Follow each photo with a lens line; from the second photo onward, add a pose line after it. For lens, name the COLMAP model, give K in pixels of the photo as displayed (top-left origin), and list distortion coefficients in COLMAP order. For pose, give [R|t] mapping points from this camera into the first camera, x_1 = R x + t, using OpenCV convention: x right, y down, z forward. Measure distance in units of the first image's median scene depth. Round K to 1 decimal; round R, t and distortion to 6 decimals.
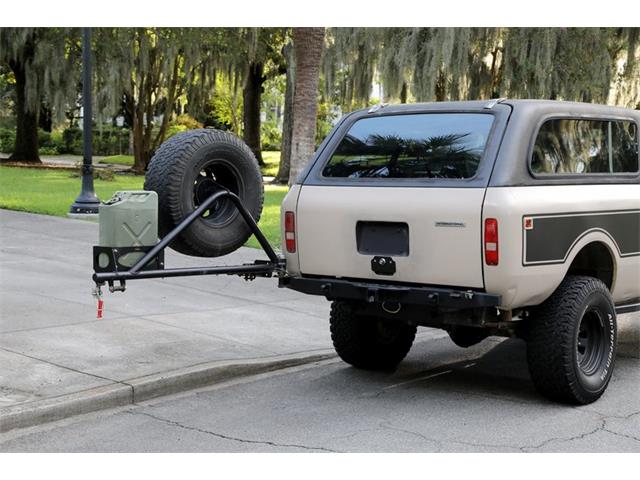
lens RADIAL K [[1276.7, 0, 330.2], [0, 1276.7, 238.6], [0, 0, 1]] dist [0.371140, 0.054494]
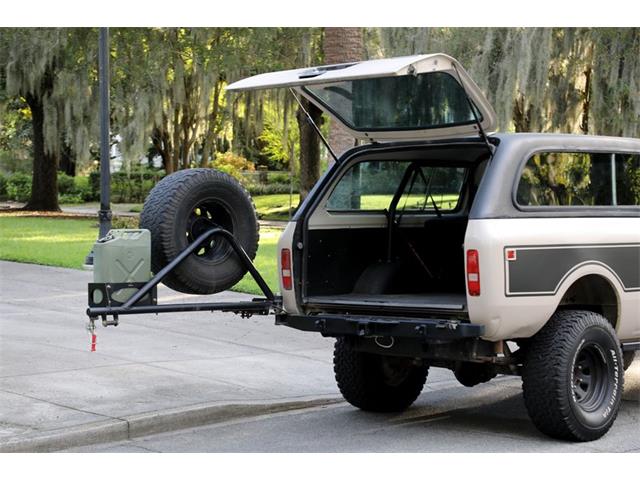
lens RADIAL K [[1624.7, 0, 320.0], [0, 1624.7, 240.0], [0, 0, 1]] dist [0.533144, 0.531618]
pose [[0.997660, -0.013521, -0.067025, 0.078298], [0.010800, 0.999109, -0.040792, 0.023826], [0.067517, 0.039972, 0.996917, -0.257926]]
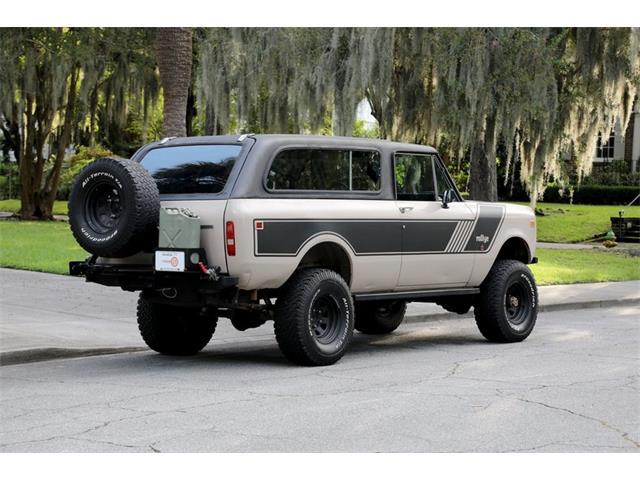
lens RADIAL K [[1945.0, 0, 331.7], [0, 1945.0, 242.2], [0, 0, 1]] dist [0.853067, 1.094849]
pose [[0.999825, -0.015625, -0.010248, 0.218344], [0.015158, 0.998906, -0.044241, 0.086003], [0.010928, 0.044078, 0.998968, -0.929764]]
